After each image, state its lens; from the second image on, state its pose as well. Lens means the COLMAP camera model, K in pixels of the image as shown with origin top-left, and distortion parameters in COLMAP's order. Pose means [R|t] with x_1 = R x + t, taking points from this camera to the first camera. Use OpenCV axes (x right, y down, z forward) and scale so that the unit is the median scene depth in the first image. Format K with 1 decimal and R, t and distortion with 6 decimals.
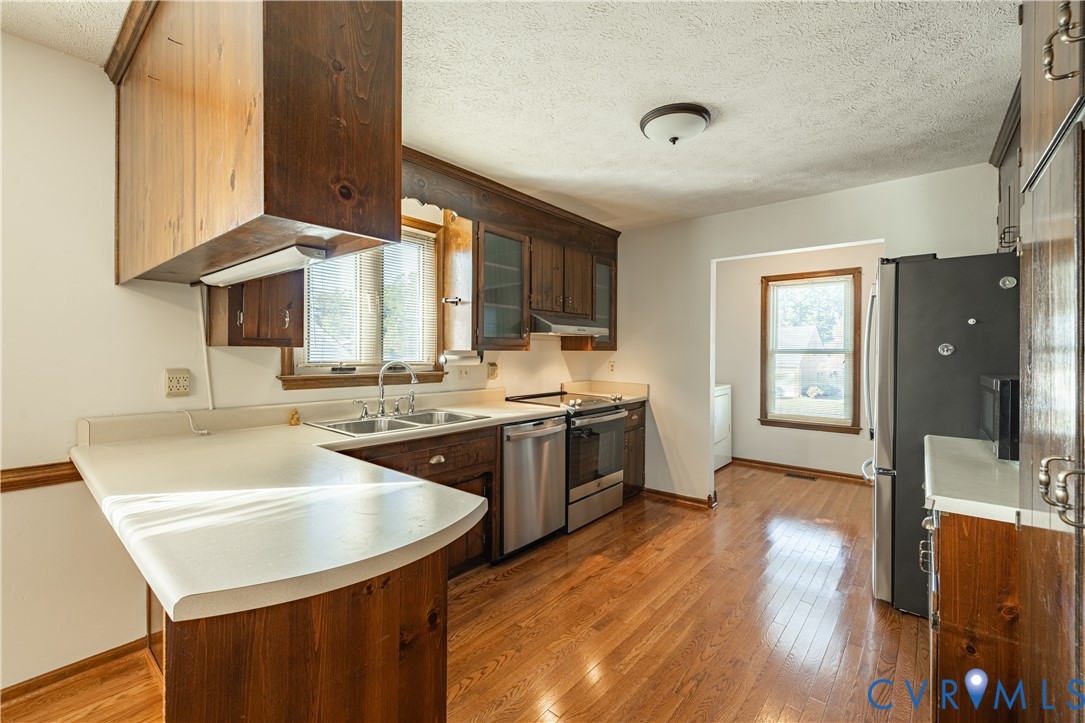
lens RADIAL K [[453.7, 0, 542.0], [0, 453.7, 356.3], [0, 0, 1]] dist [0.002435, 0.000239]
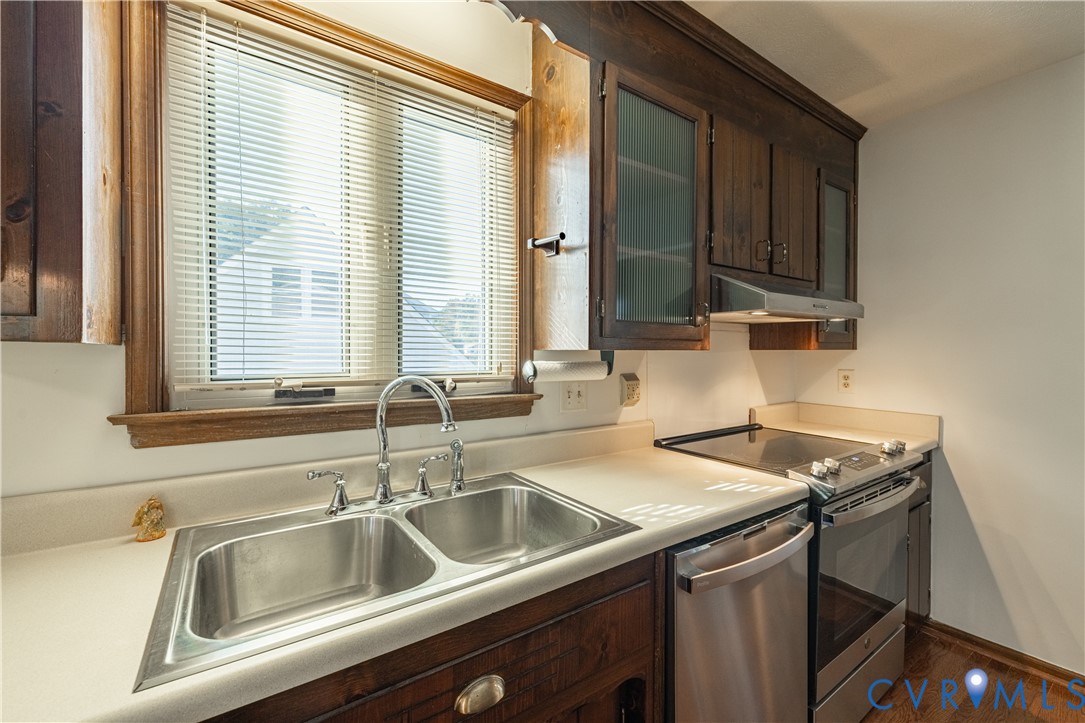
lens RADIAL K [[453.7, 0, 542.0], [0, 453.7, 356.3], [0, 0, 1]] dist [0.002435, 0.000239]
pose [[0.965573, -0.002680, -0.260118, -0.078887], [0.002394, 0.999996, -0.001415, -0.005925], [0.260121, 0.000743, 0.965576, 0.524846]]
